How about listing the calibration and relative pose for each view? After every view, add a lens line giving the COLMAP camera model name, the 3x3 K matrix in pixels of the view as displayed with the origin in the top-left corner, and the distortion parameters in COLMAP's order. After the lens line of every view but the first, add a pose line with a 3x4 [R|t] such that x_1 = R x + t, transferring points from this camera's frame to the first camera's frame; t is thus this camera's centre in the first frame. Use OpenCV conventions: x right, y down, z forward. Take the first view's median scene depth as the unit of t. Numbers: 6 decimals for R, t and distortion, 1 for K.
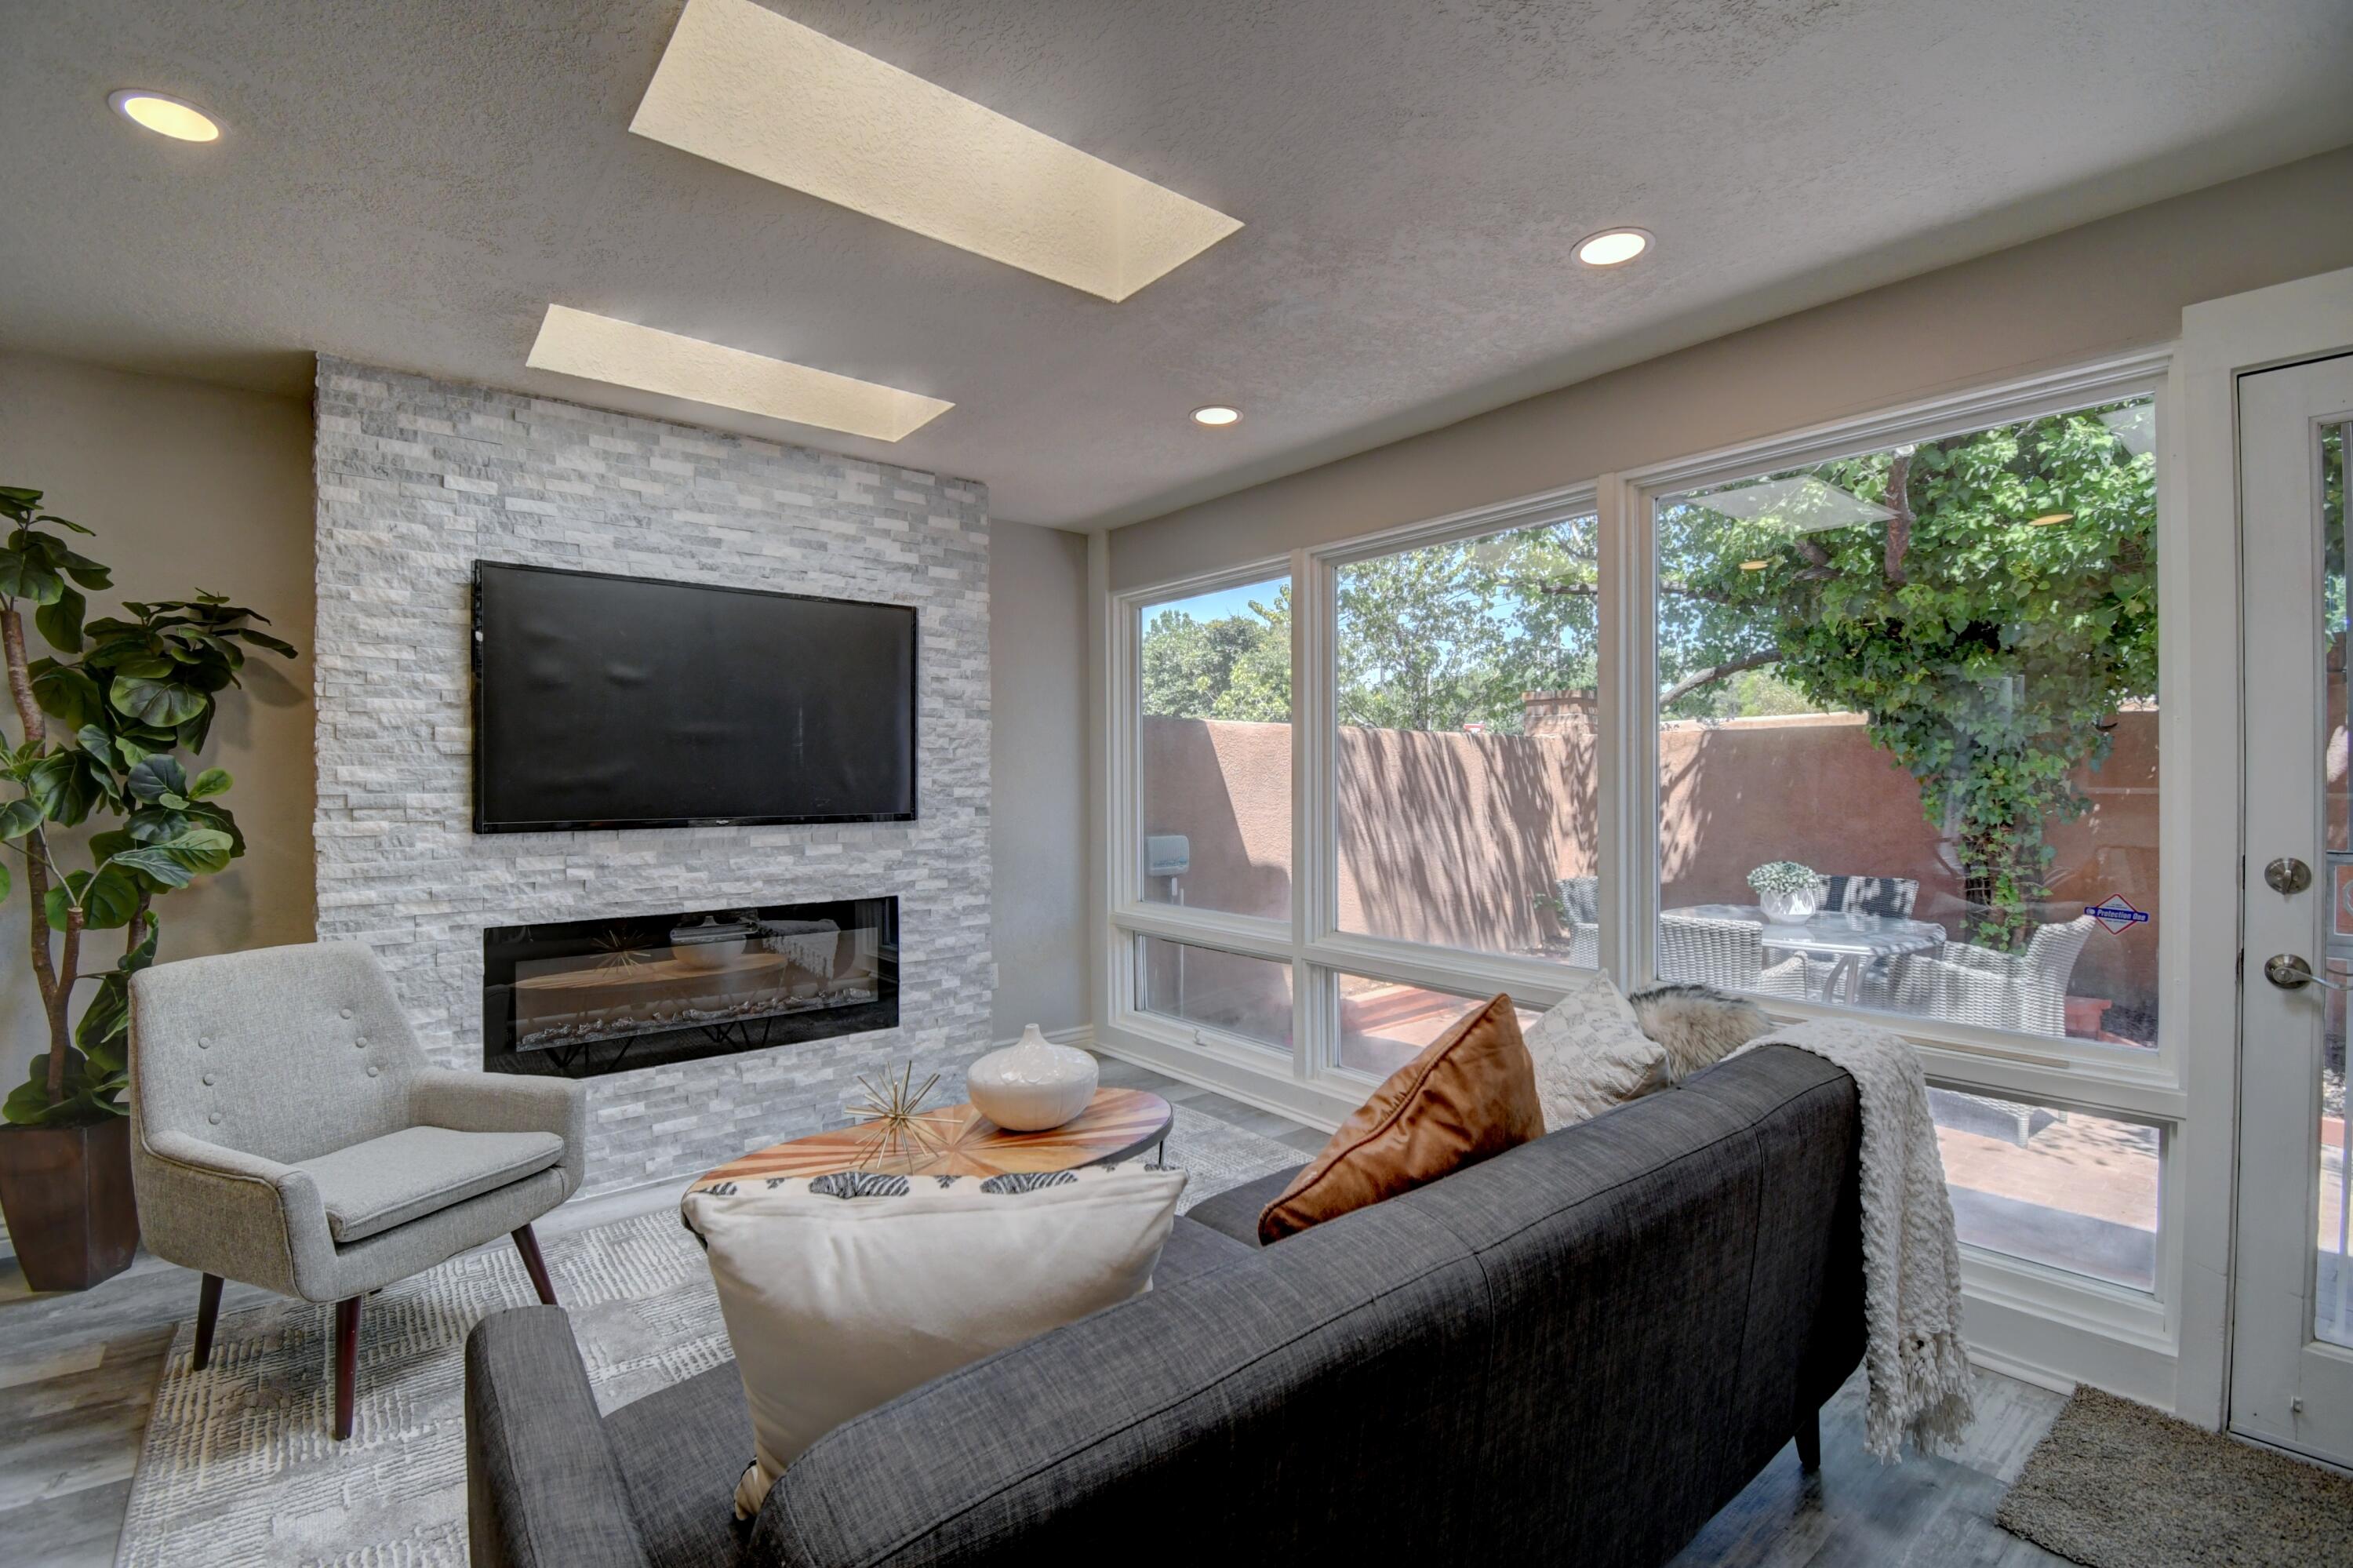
lens RADIAL K [[1039.9, 0, 1192.2], [0, 1039.9, 795.7], [0, 0, 1]] dist [0.011100, -0.019802]
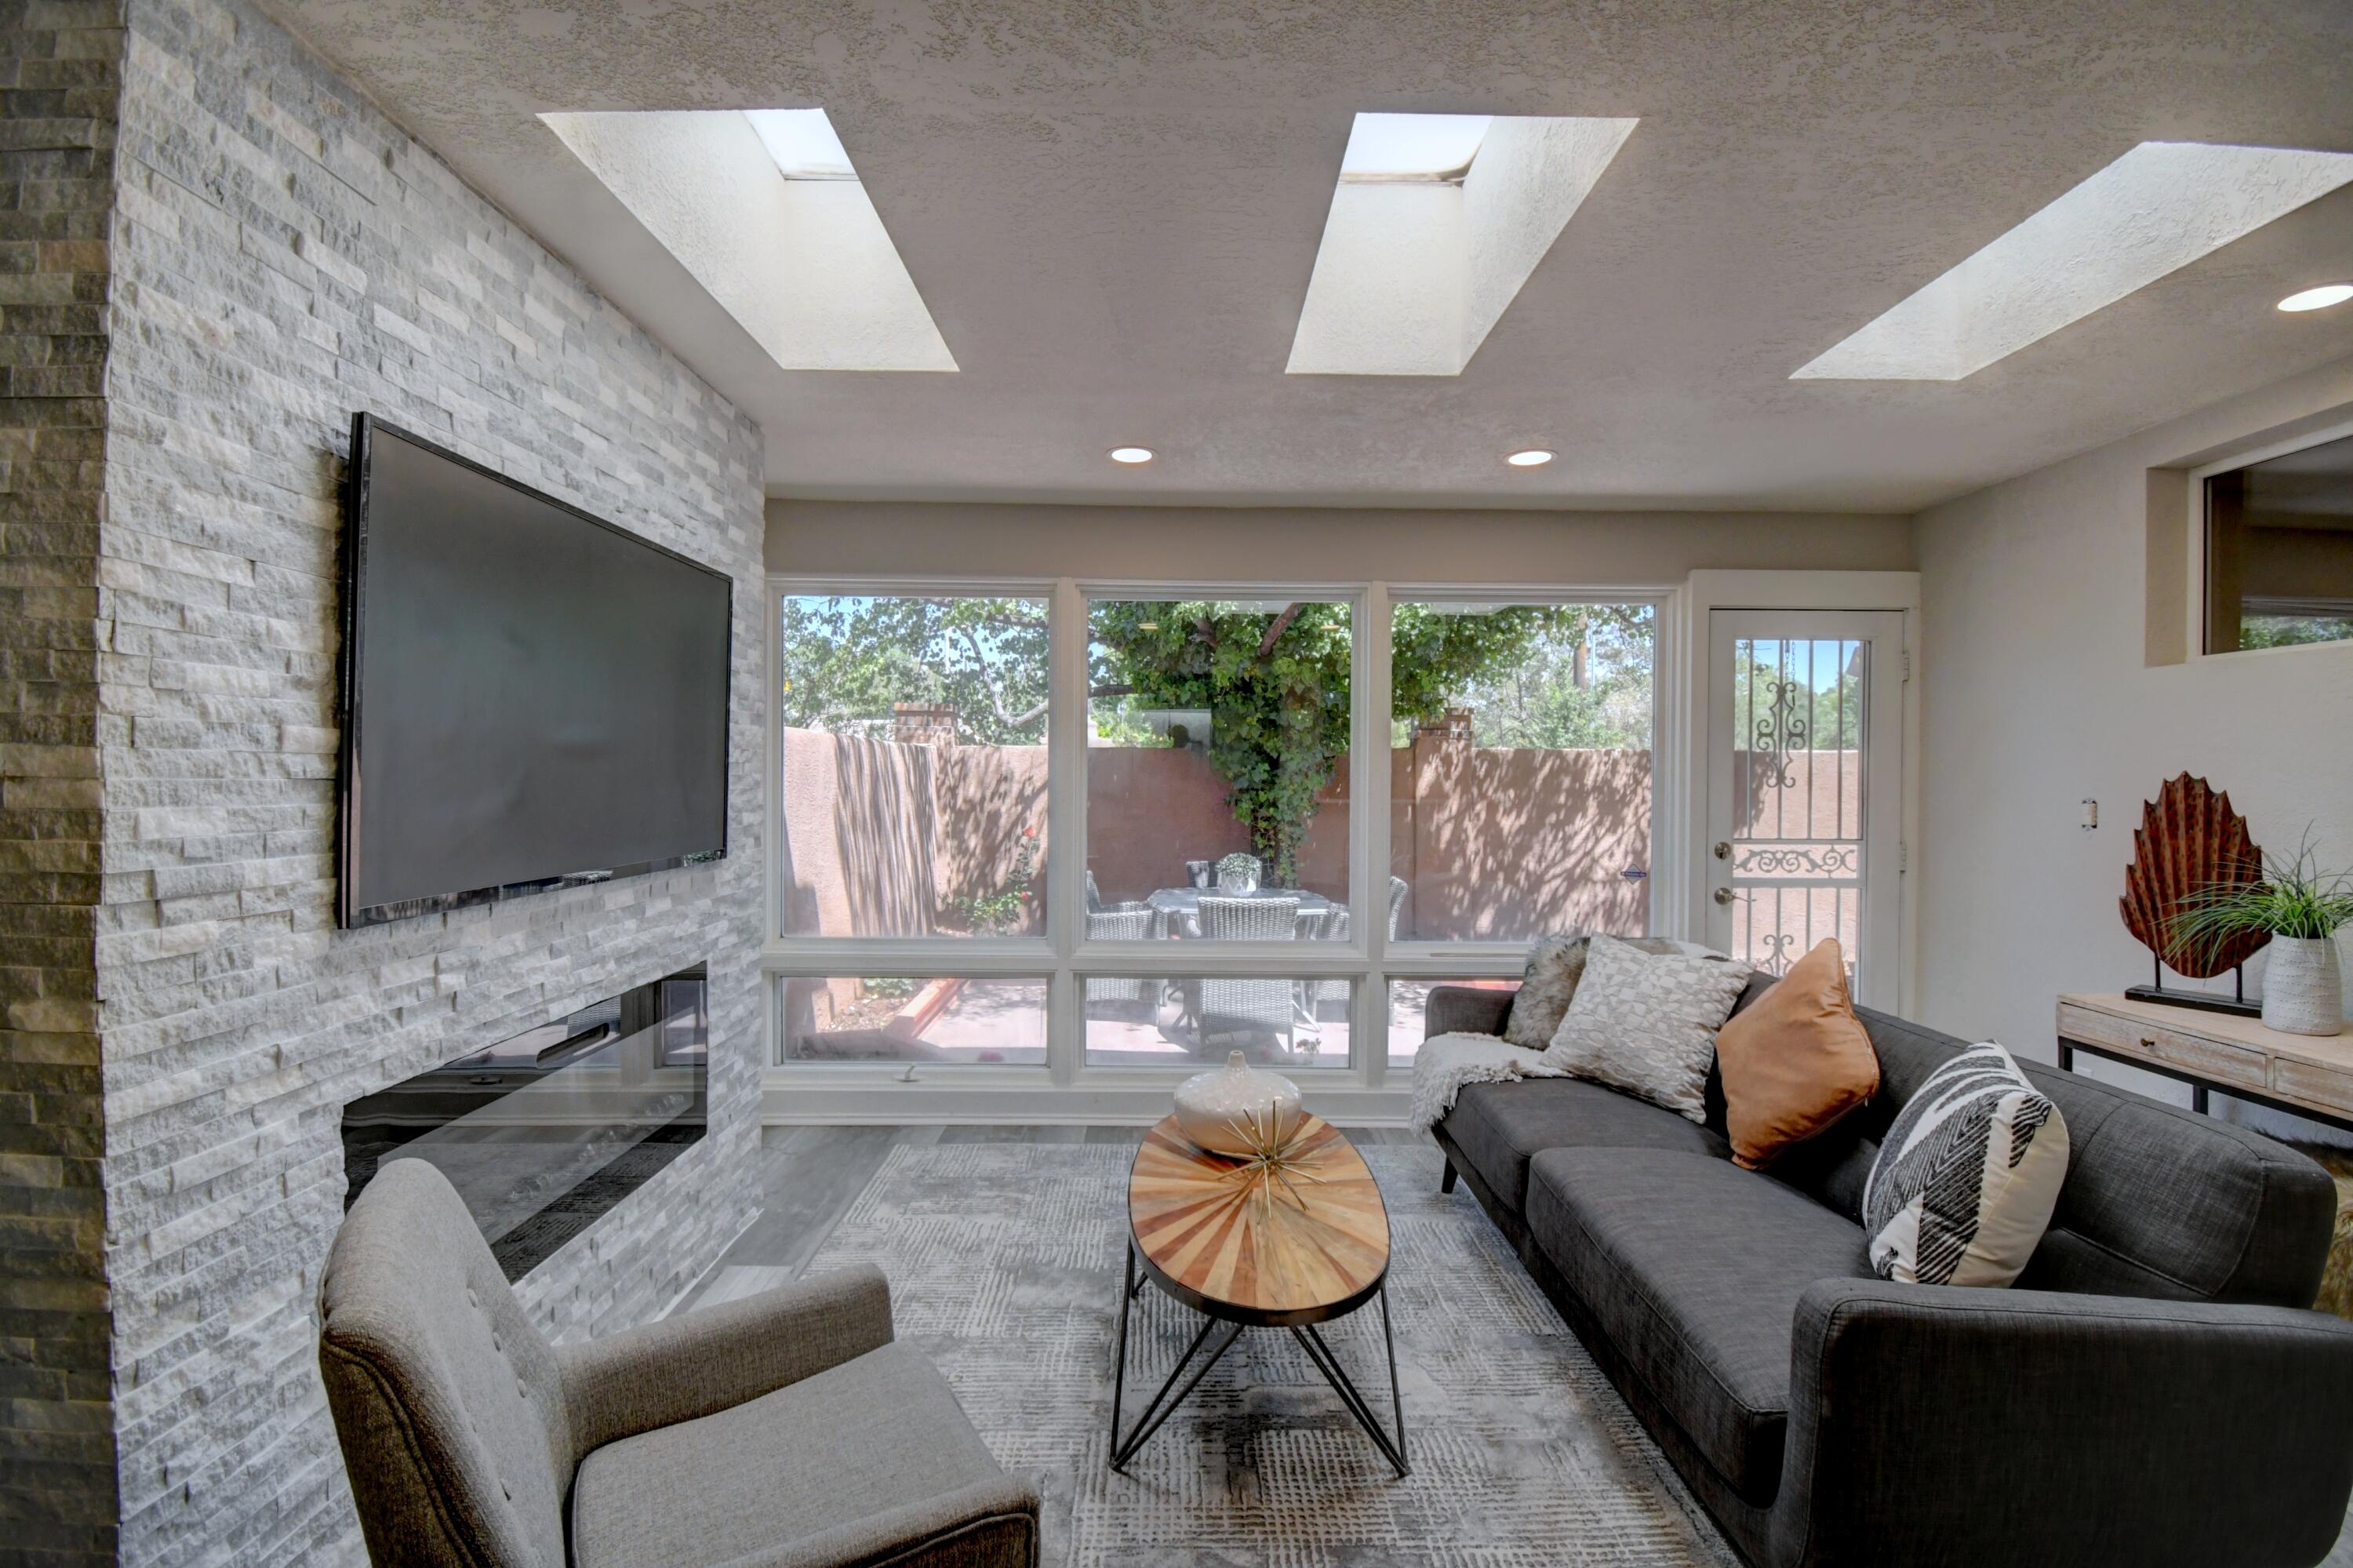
lens RADIAL K [[1039.9, 0, 1181.7], [0, 1039.9, 800.6], [0, 0, 1]] dist [0.011100, -0.019802]
pose [[0.621481, -0.010908, 0.783354, -0.859406], [0.003118, 0.999930, 0.011450, -0.034253], [-0.783423, -0.004674, 0.621471, 0.349711]]
